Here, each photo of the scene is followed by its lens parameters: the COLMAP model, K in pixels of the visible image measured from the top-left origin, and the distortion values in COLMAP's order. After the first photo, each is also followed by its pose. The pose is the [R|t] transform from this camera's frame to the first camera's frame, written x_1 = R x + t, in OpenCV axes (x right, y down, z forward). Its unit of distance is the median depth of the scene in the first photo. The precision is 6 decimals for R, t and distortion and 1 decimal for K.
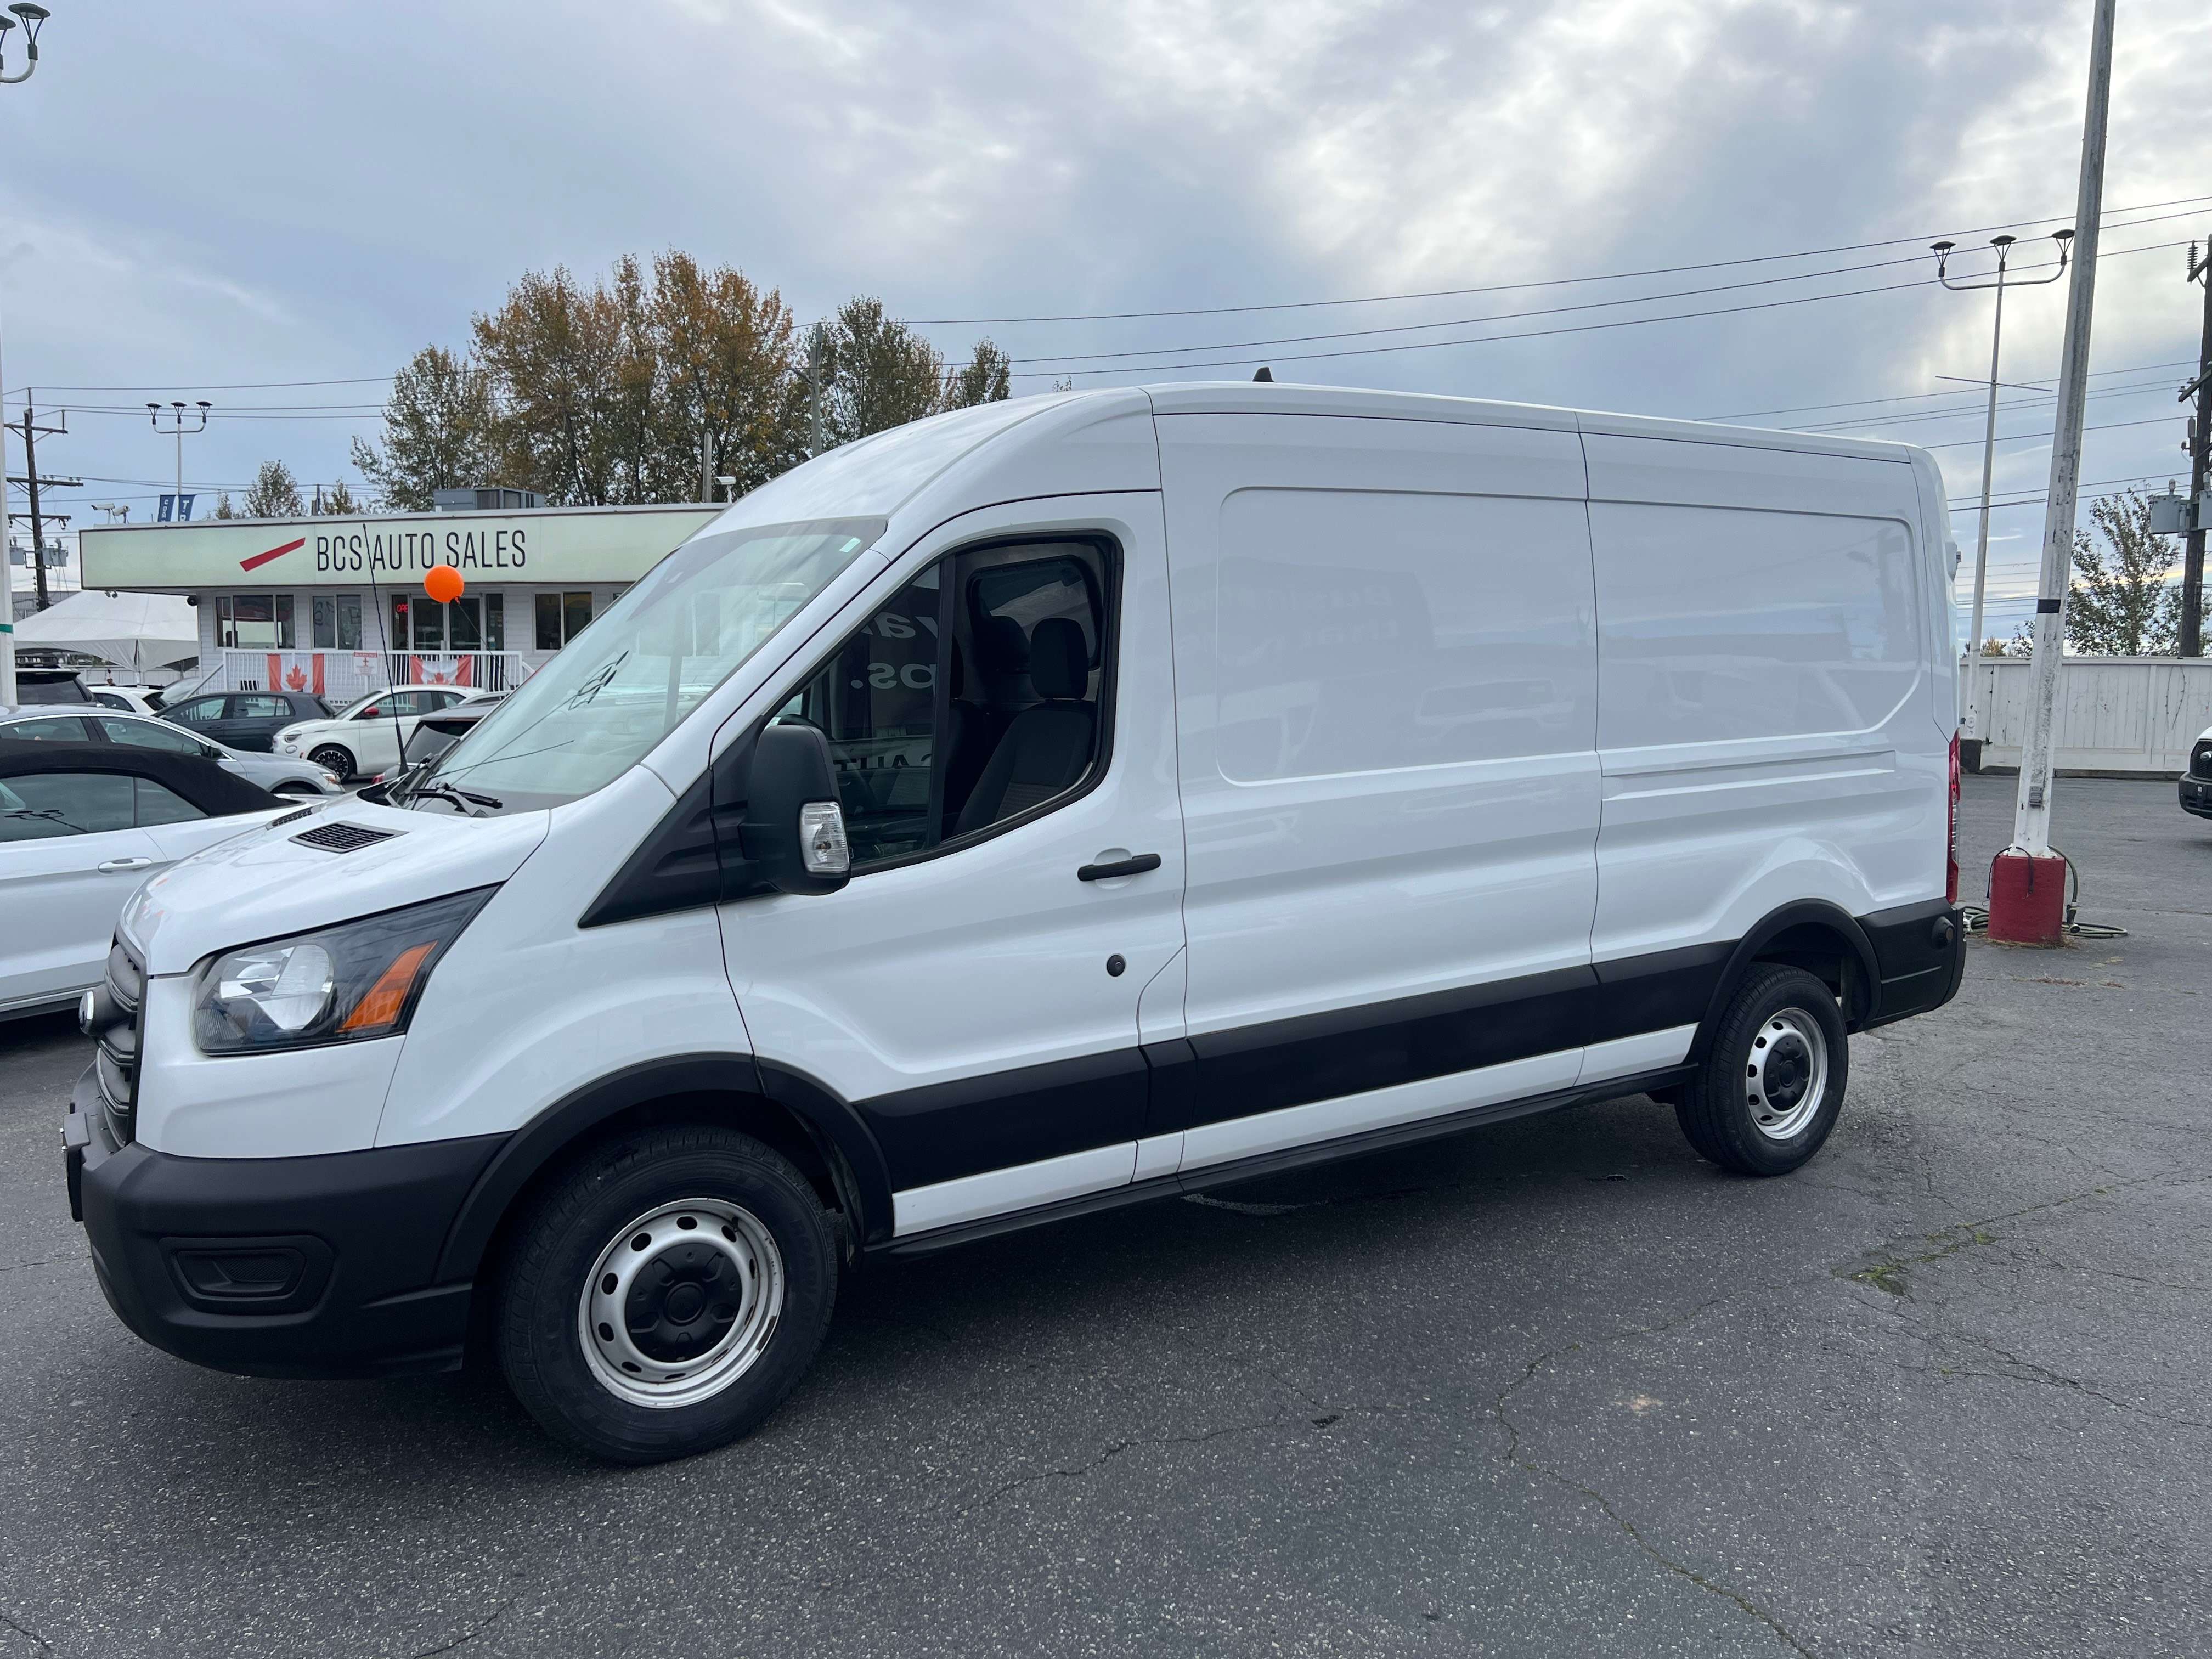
lens RADIAL K [[1652.7, 0, 1099.7], [0, 1652.7, 857.3], [0, 0, 1]] dist [0.054951, -0.063724]
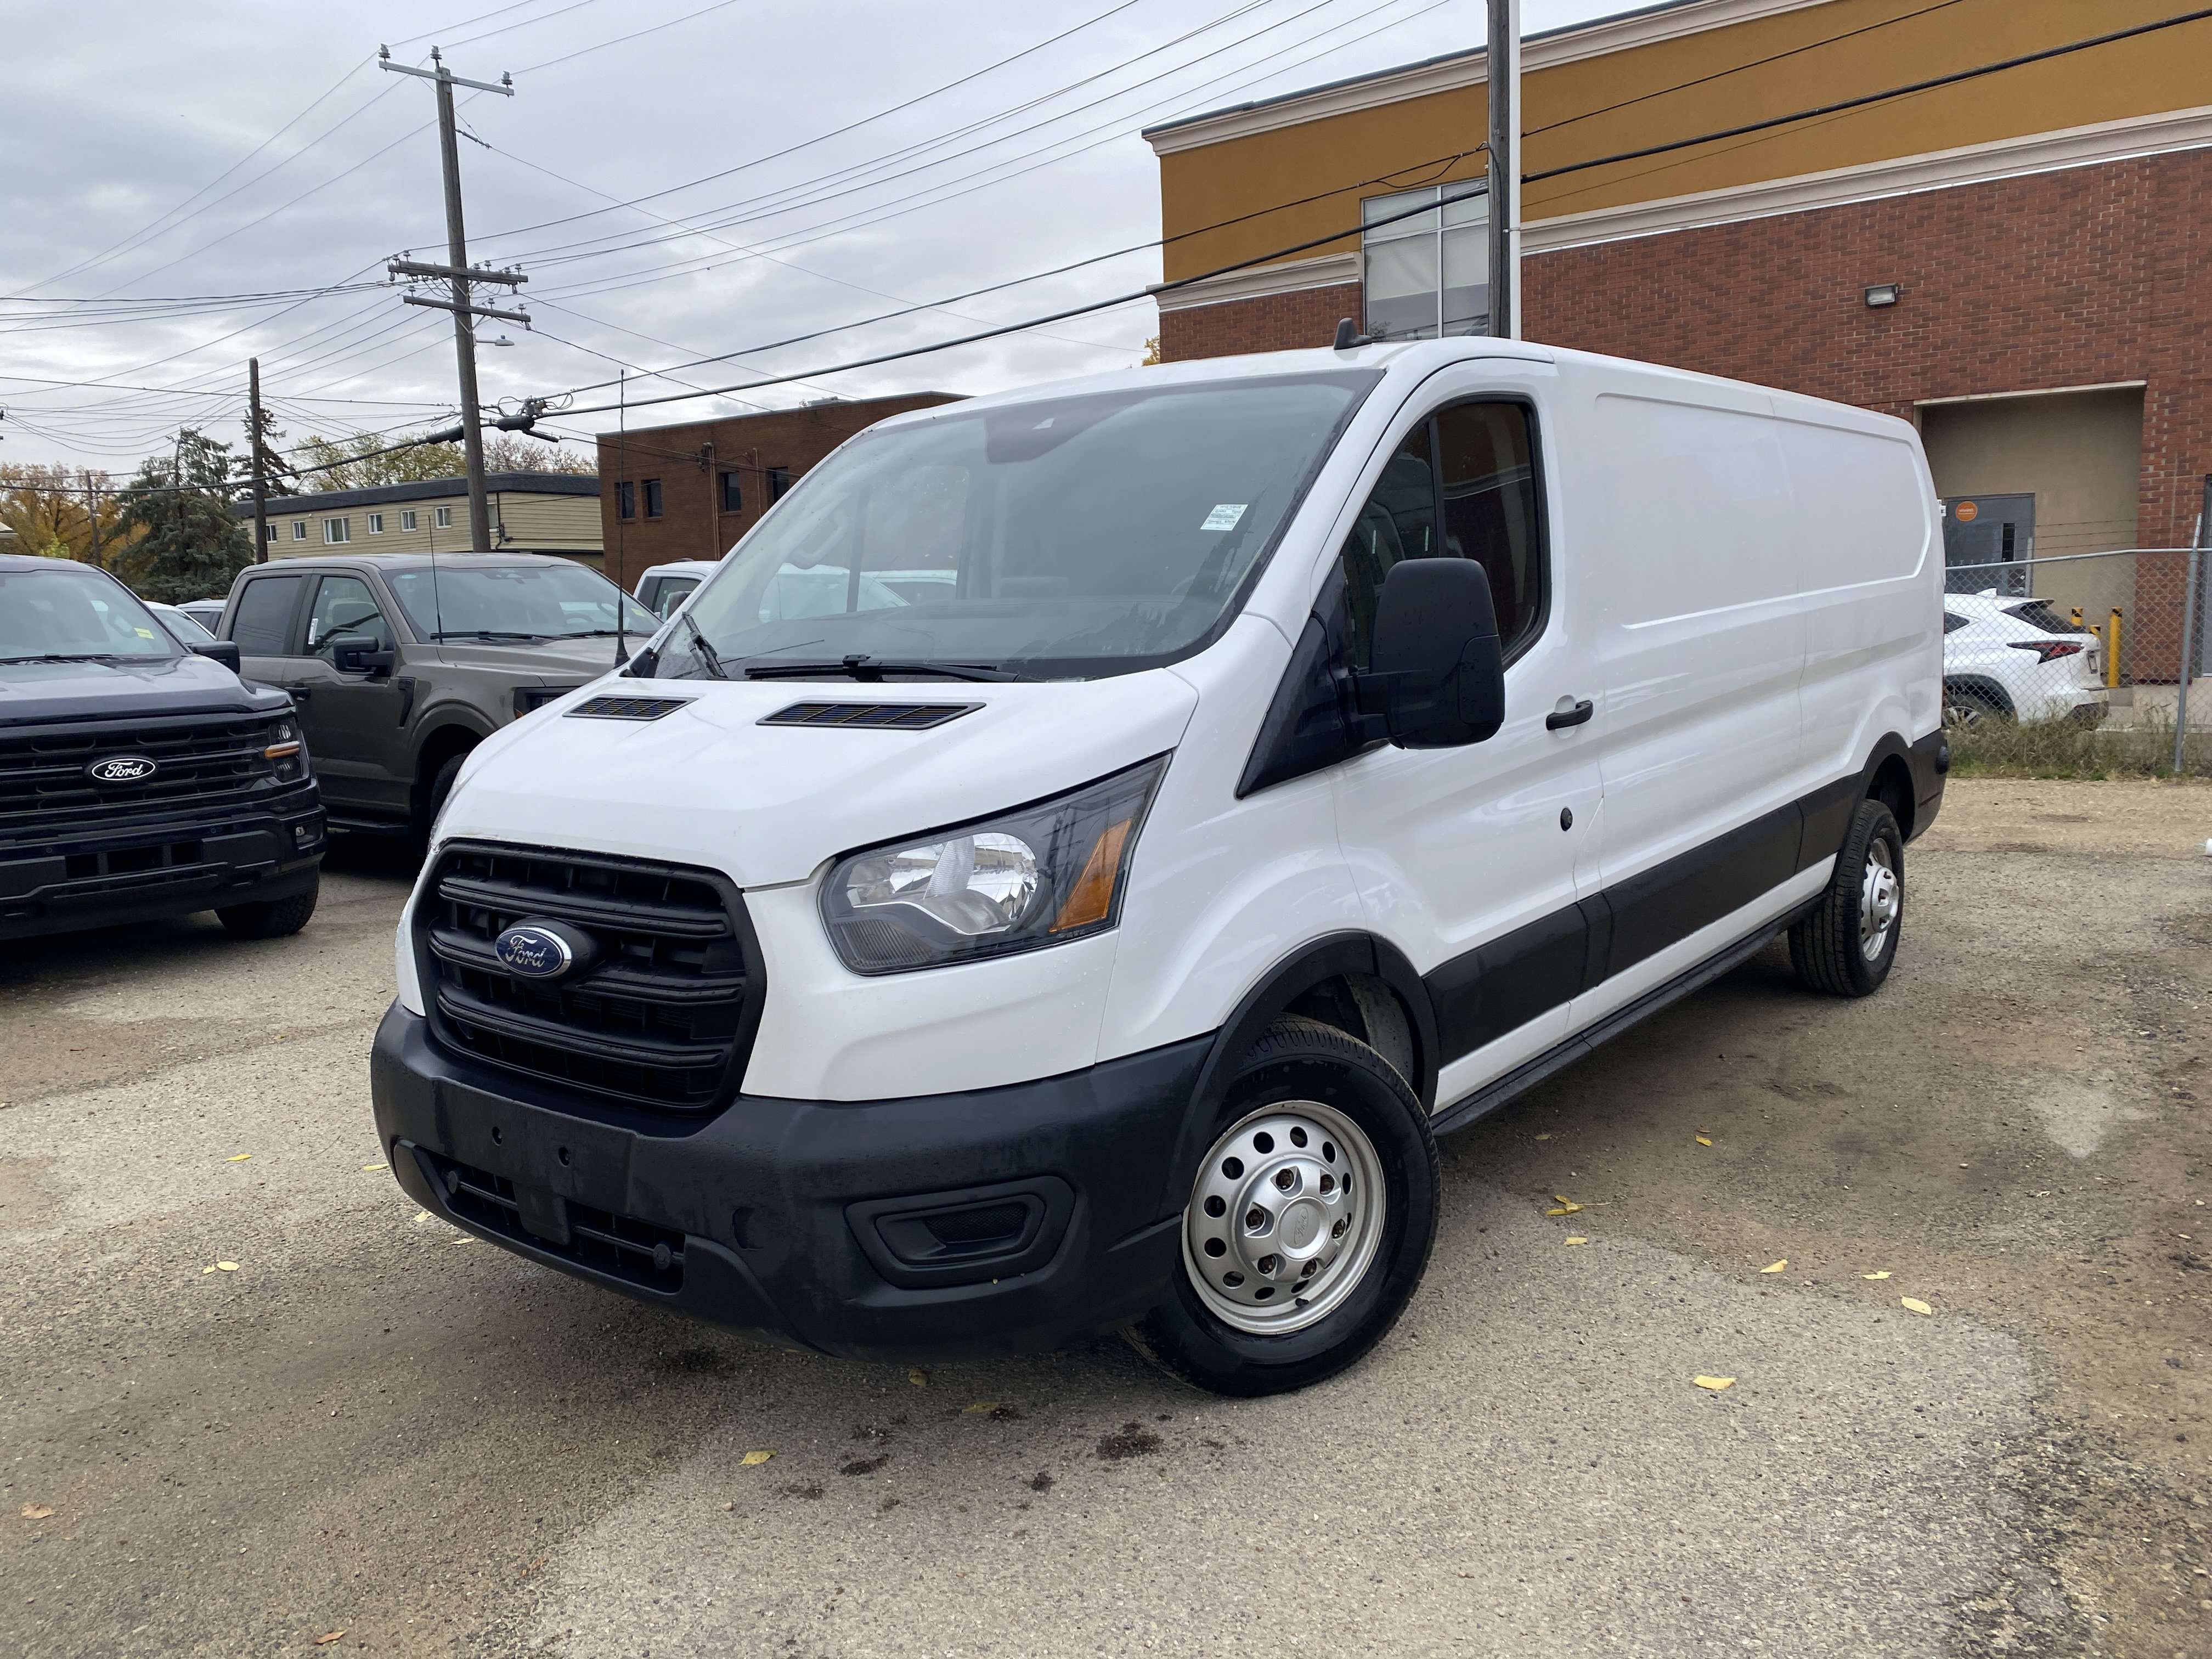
lens RADIAL K [[1676.8, 0, 1045.0], [0, 1676.8, 824.4], [0, 0, 1]] dist [0.042680, -0.002305]
pose [[0.952190, -0.070564, 0.297246, -0.632831], [0.062942, 0.997398, 0.035150, 0.017265], [-0.298953, -0.014760, 0.954154, 0.179311]]
